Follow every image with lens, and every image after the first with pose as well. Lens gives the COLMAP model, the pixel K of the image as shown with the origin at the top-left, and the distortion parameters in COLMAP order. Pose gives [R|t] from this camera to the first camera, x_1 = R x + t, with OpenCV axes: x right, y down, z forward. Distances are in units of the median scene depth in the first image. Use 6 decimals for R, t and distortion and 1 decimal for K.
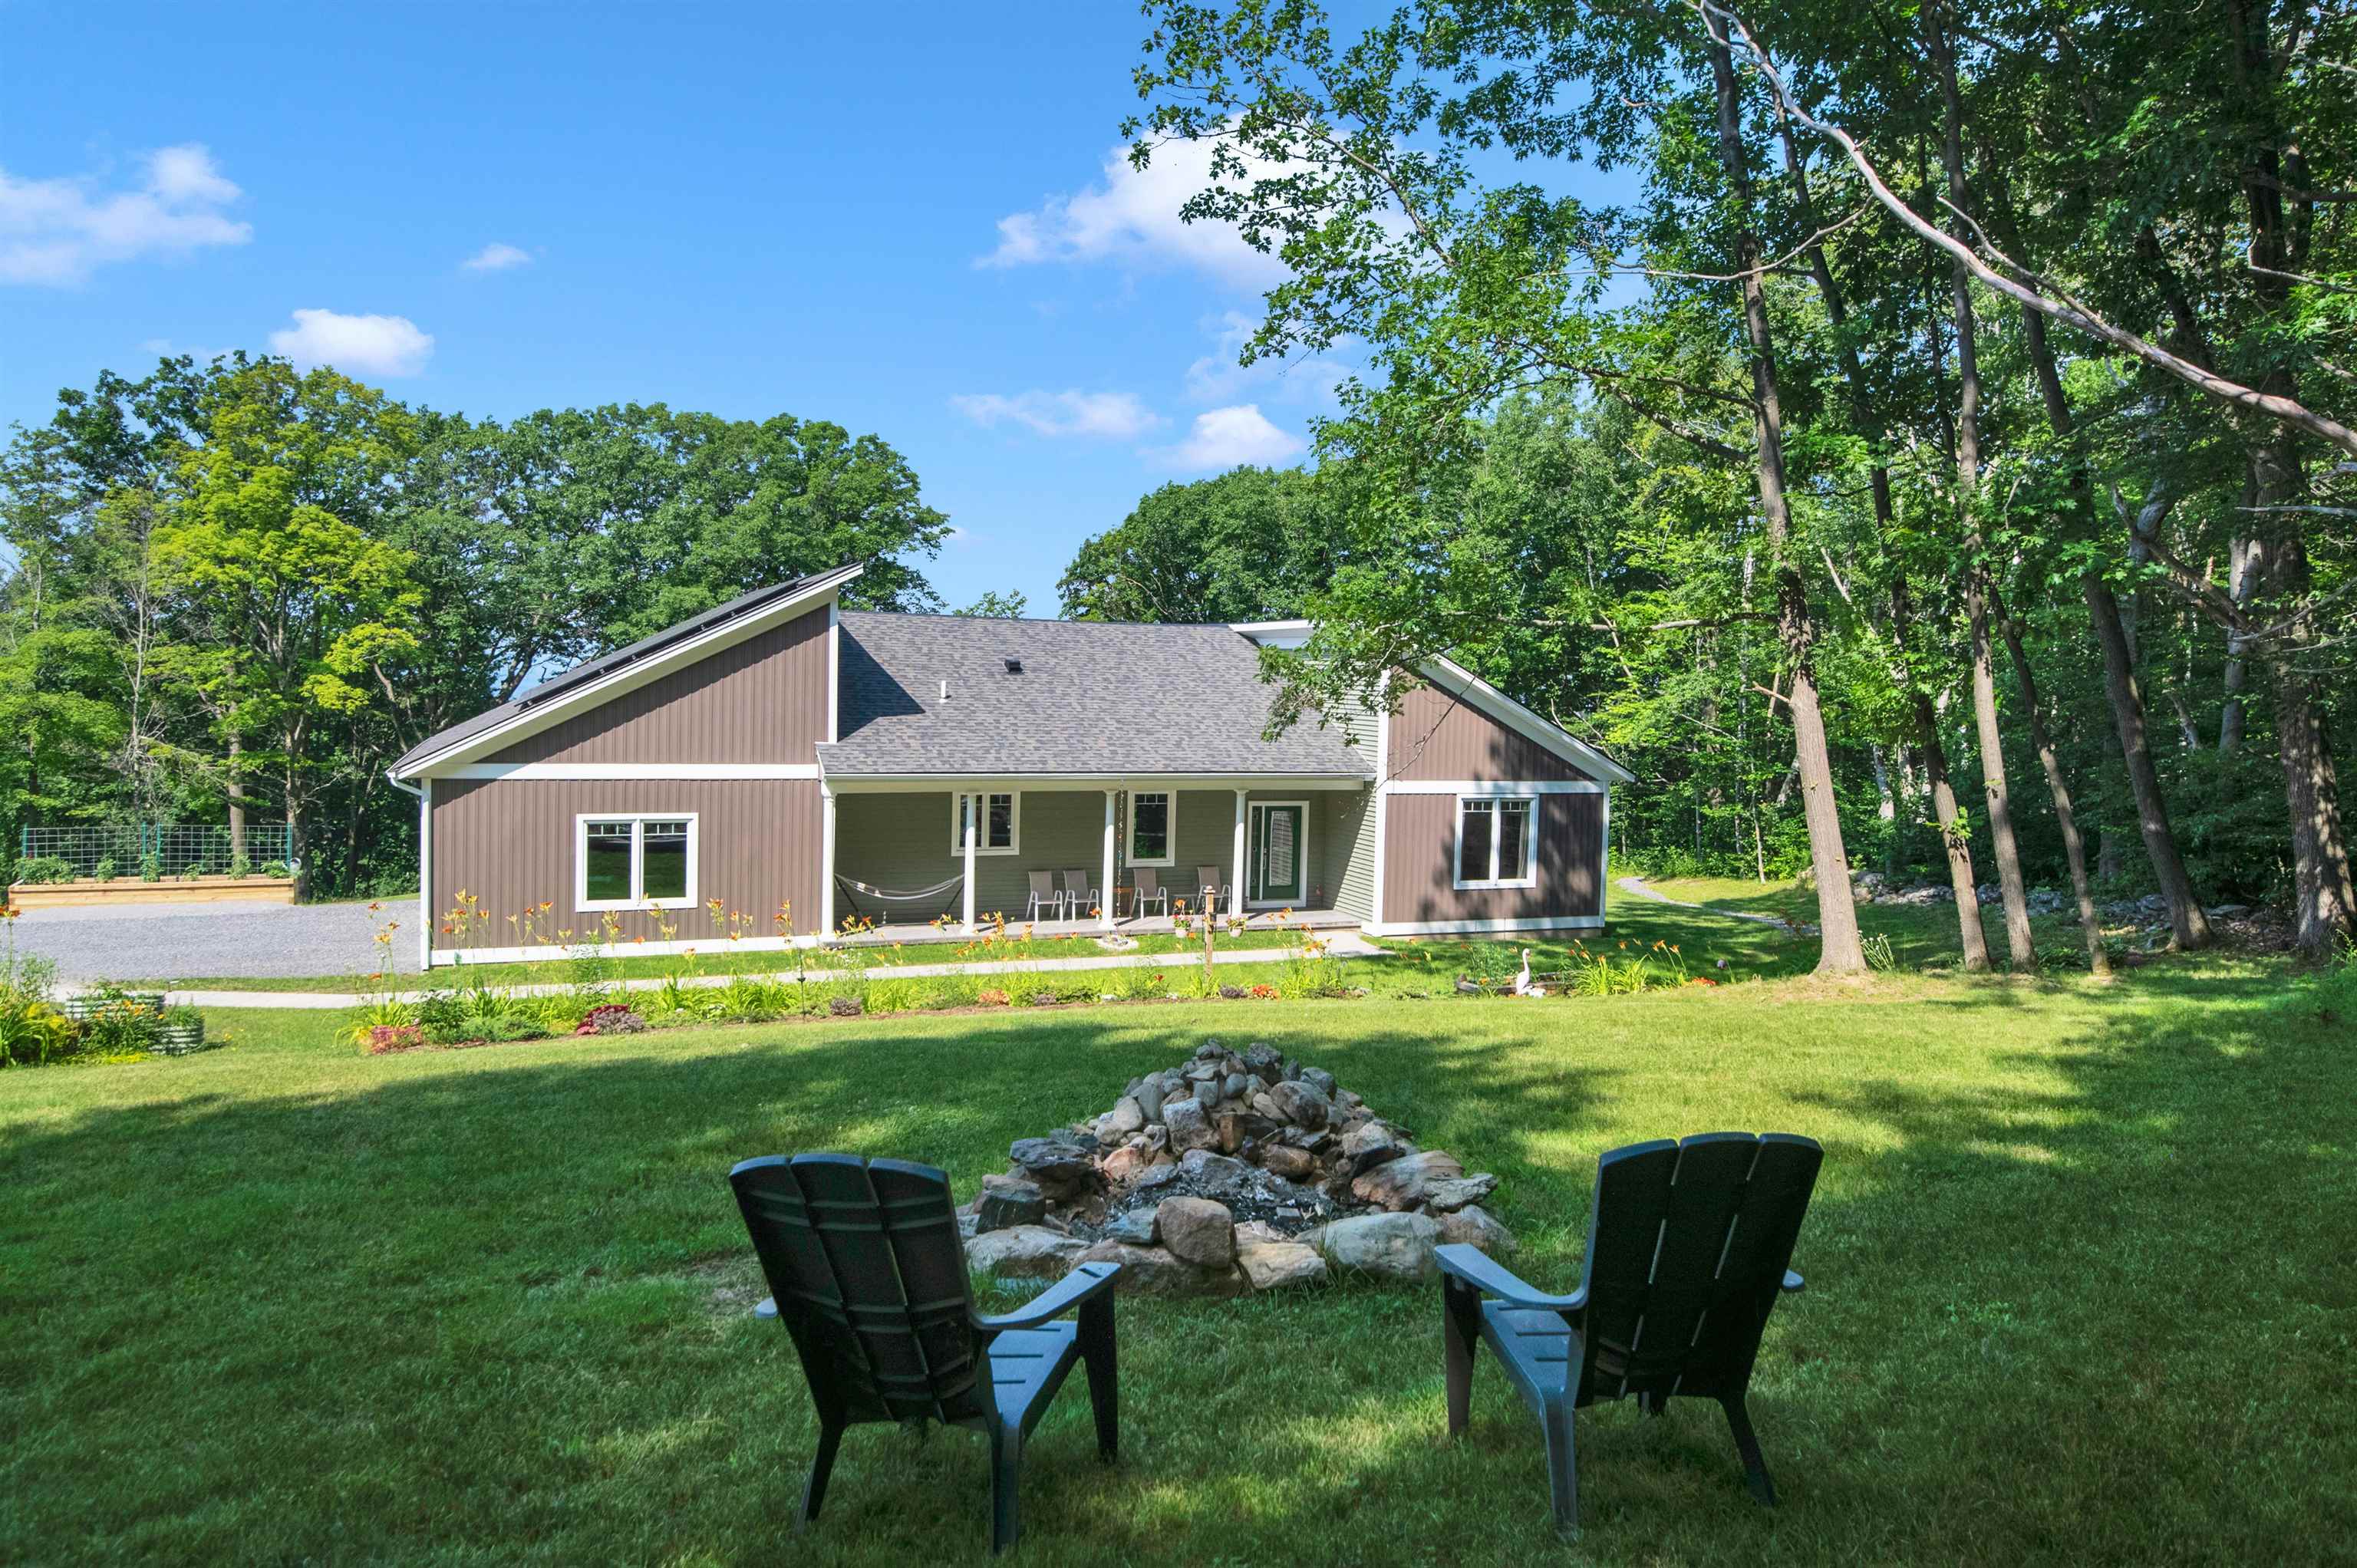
lens RADIAL K [[1531.7, 0, 1178.5], [0, 1531.7, 784.0], [0, 0, 1]] dist [0.002597, -0.000900]
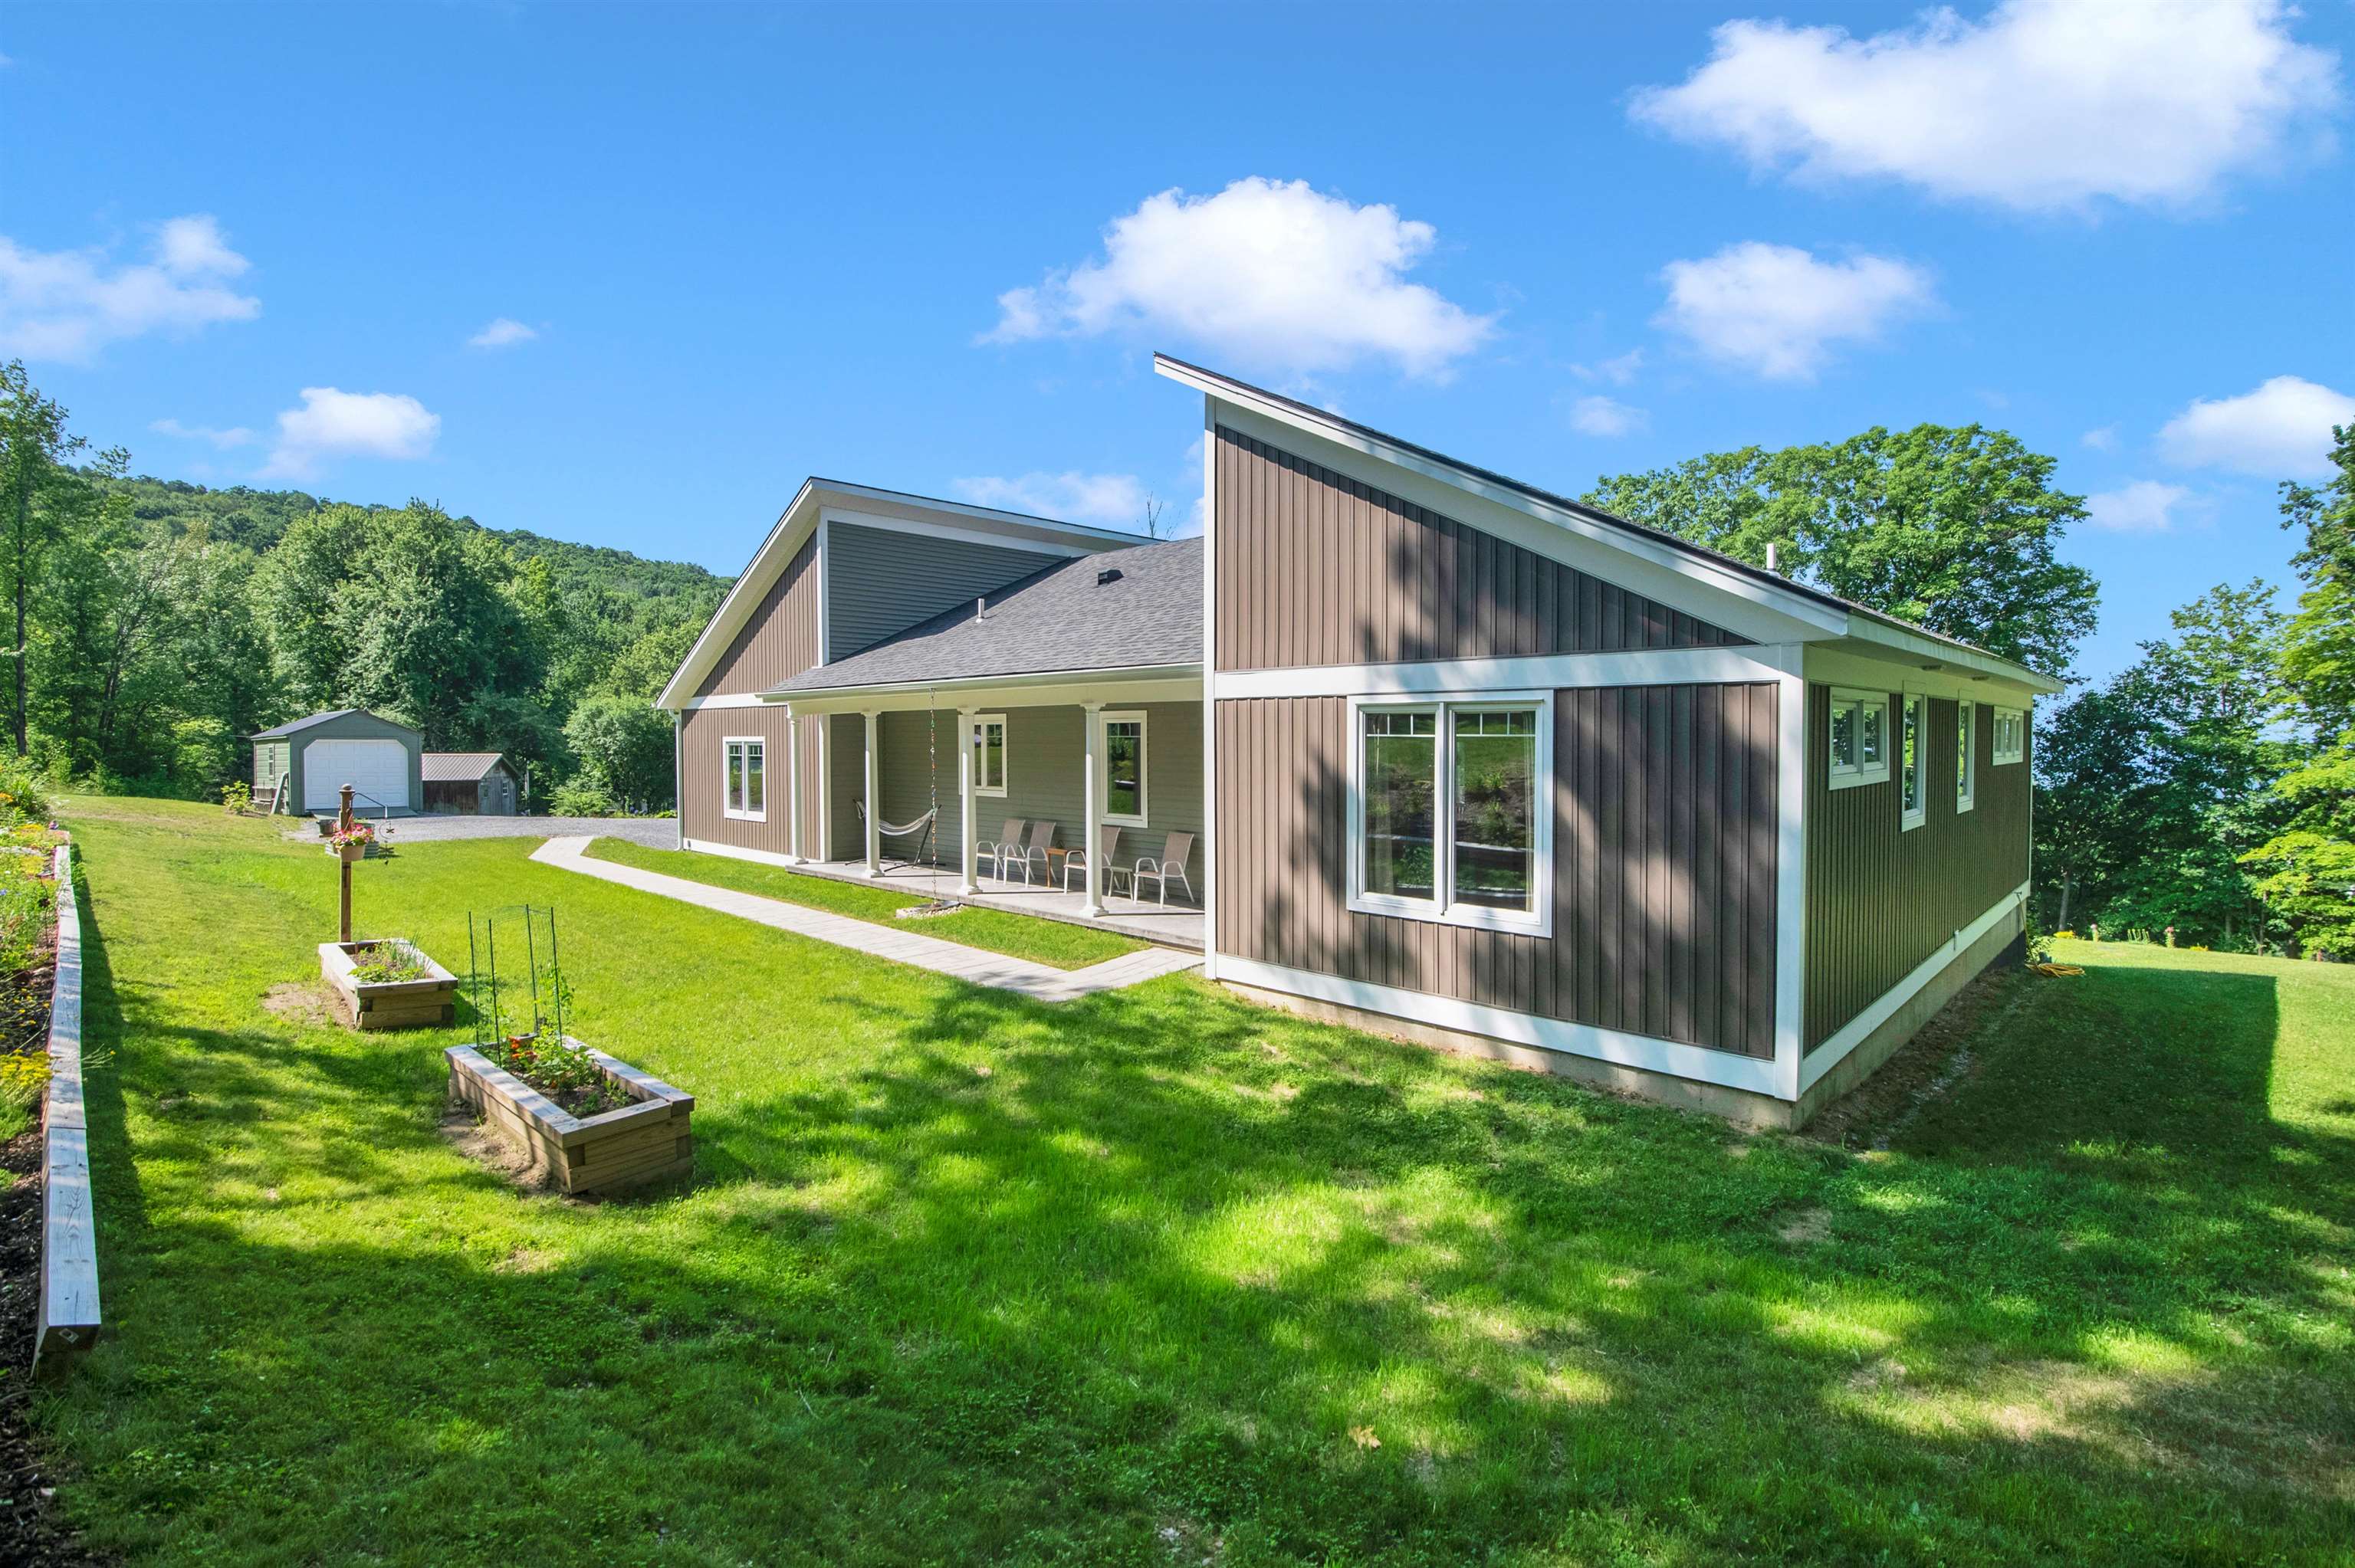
lens RADIAL K [[1060.8, 0, 1178.3], [0, 1060.8, 755.0], [0, 0, 1]] dist [-0.001511, -0.019421]
pose [[0.399299, -0.008217, -0.916784, 0.471922], [-0.049218, 0.998326, -0.030384, 0.037839], [0.915499, 0.057255, 0.398226, 0.892820]]
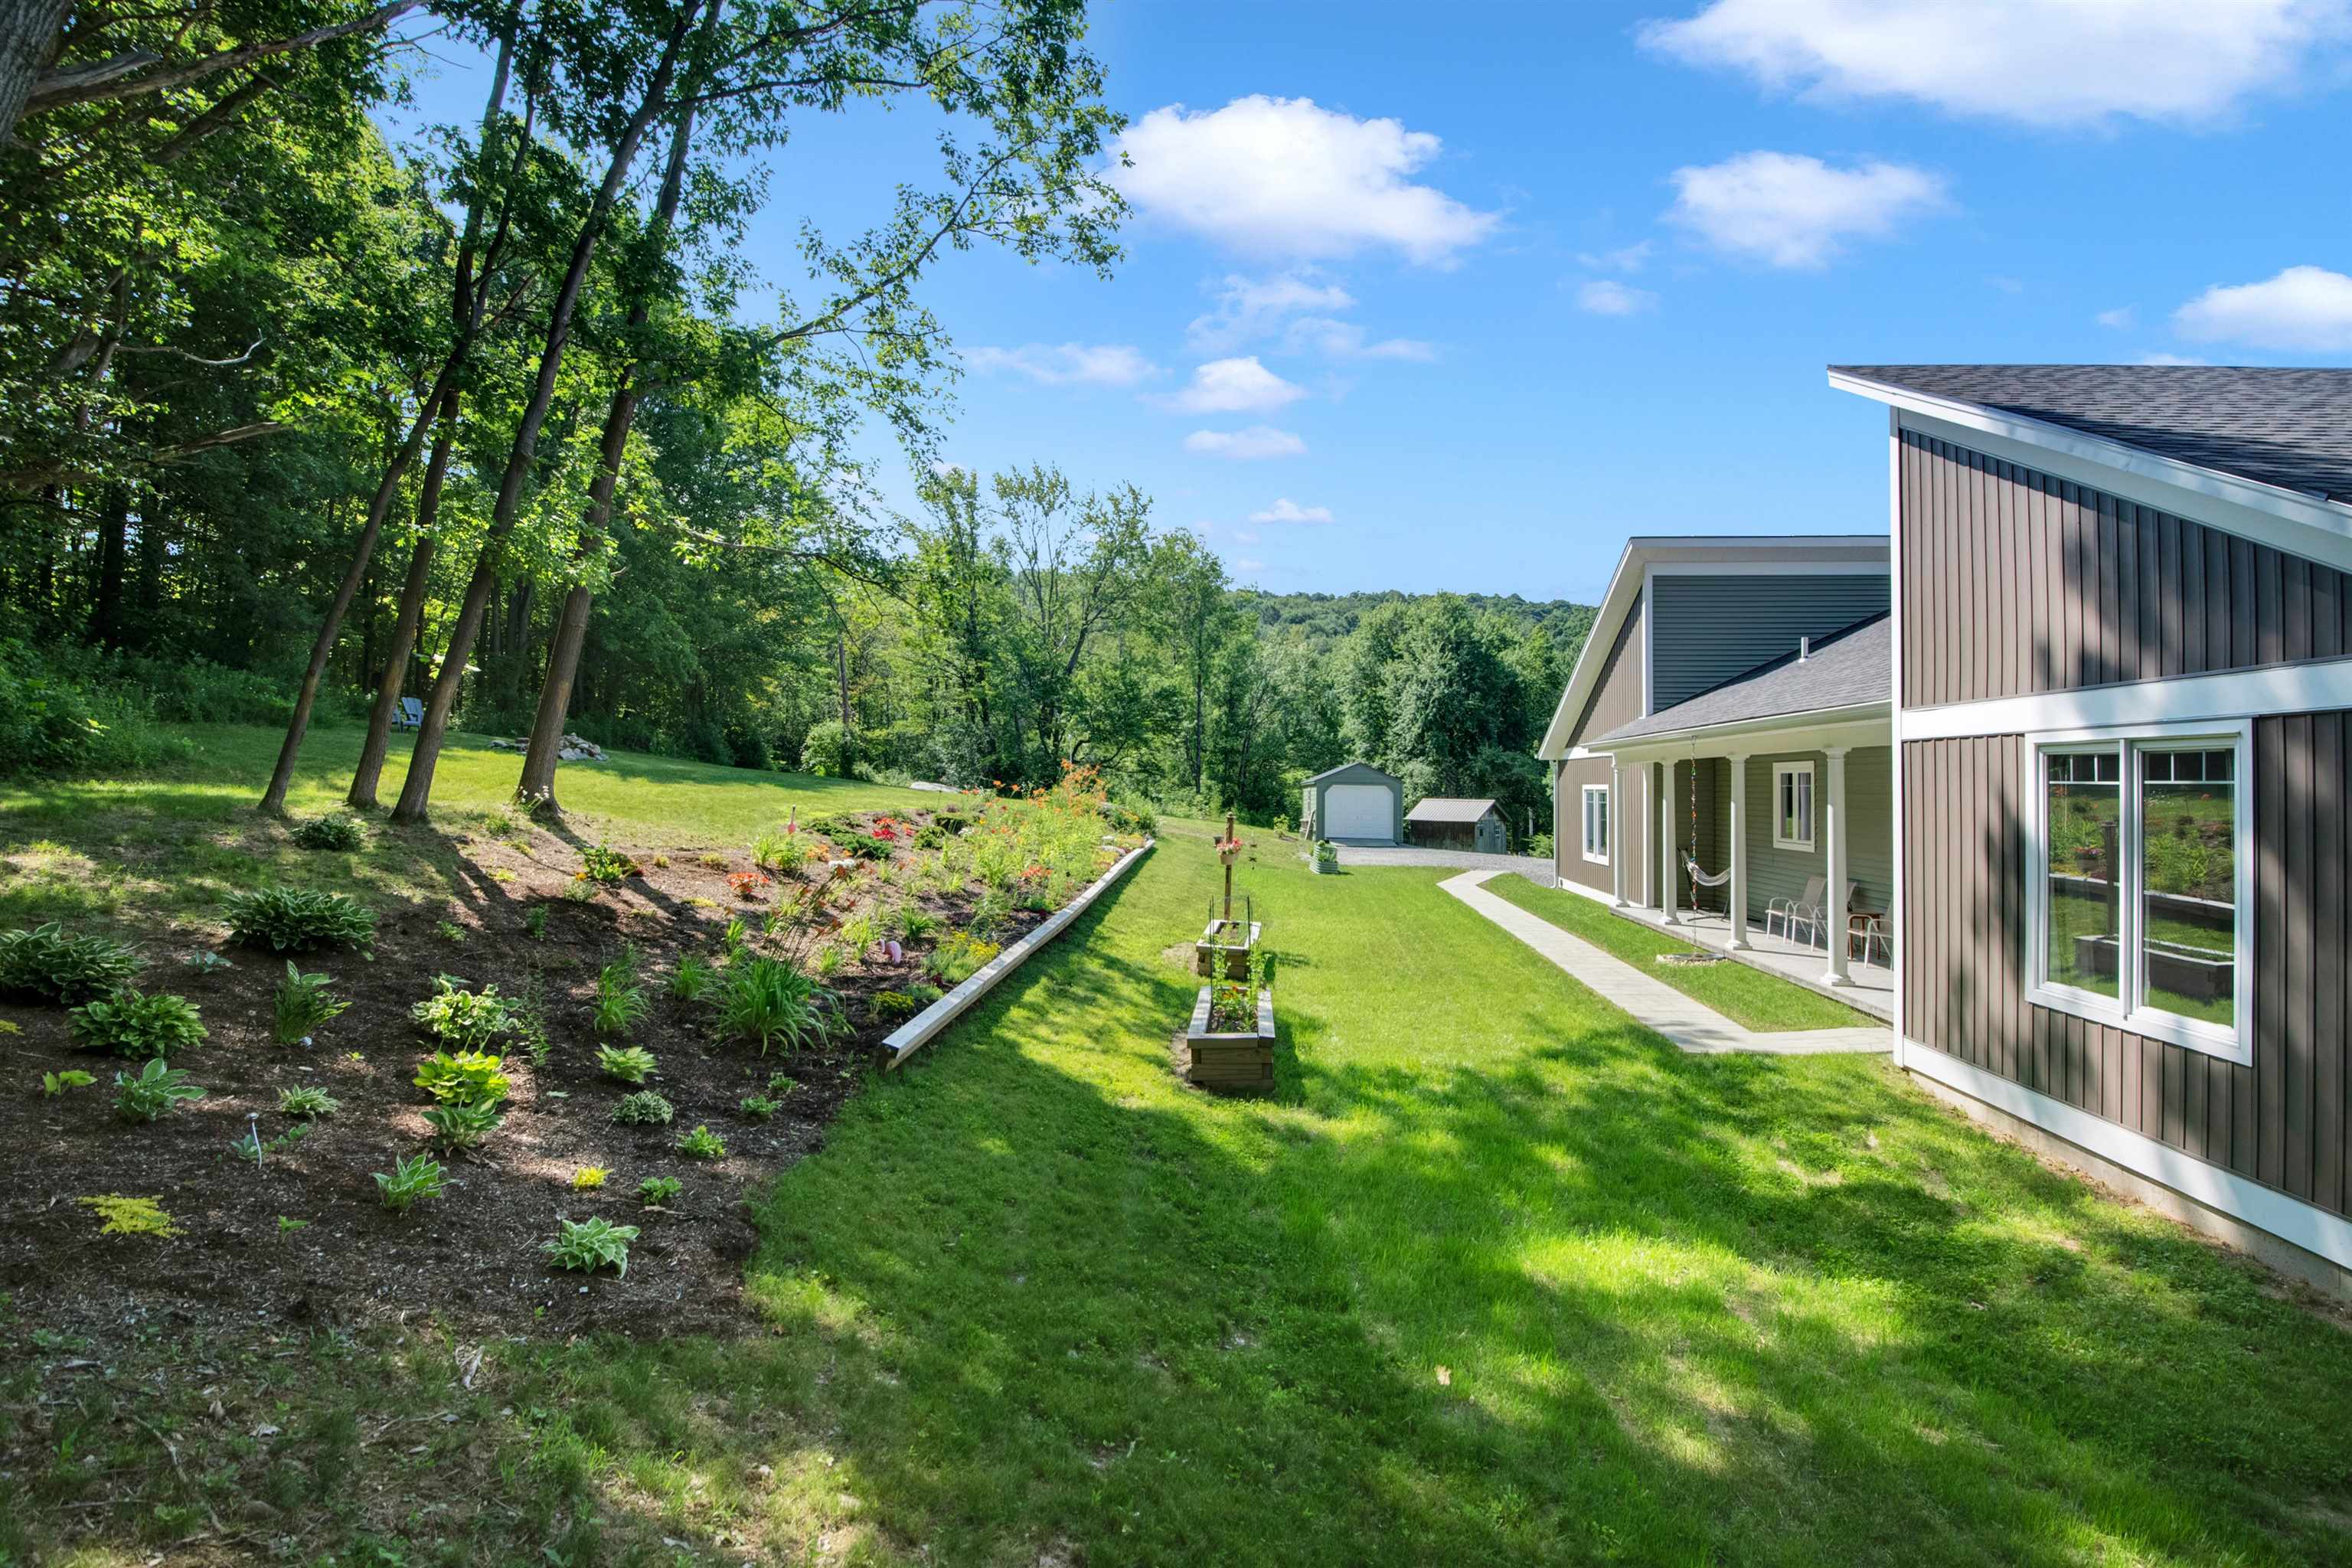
lens RADIAL K [[1085.2, 0, 1223.4], [0, 1085.2, 763.2], [0, 0, 1]] dist [0.001296, -0.020191]
pose [[-0.430679, -0.045471, -0.901359, 0.520554], [-0.079182, 0.996782, -0.012450, 0.033547], [0.899025, 0.066009, -0.432894, 1.007591]]
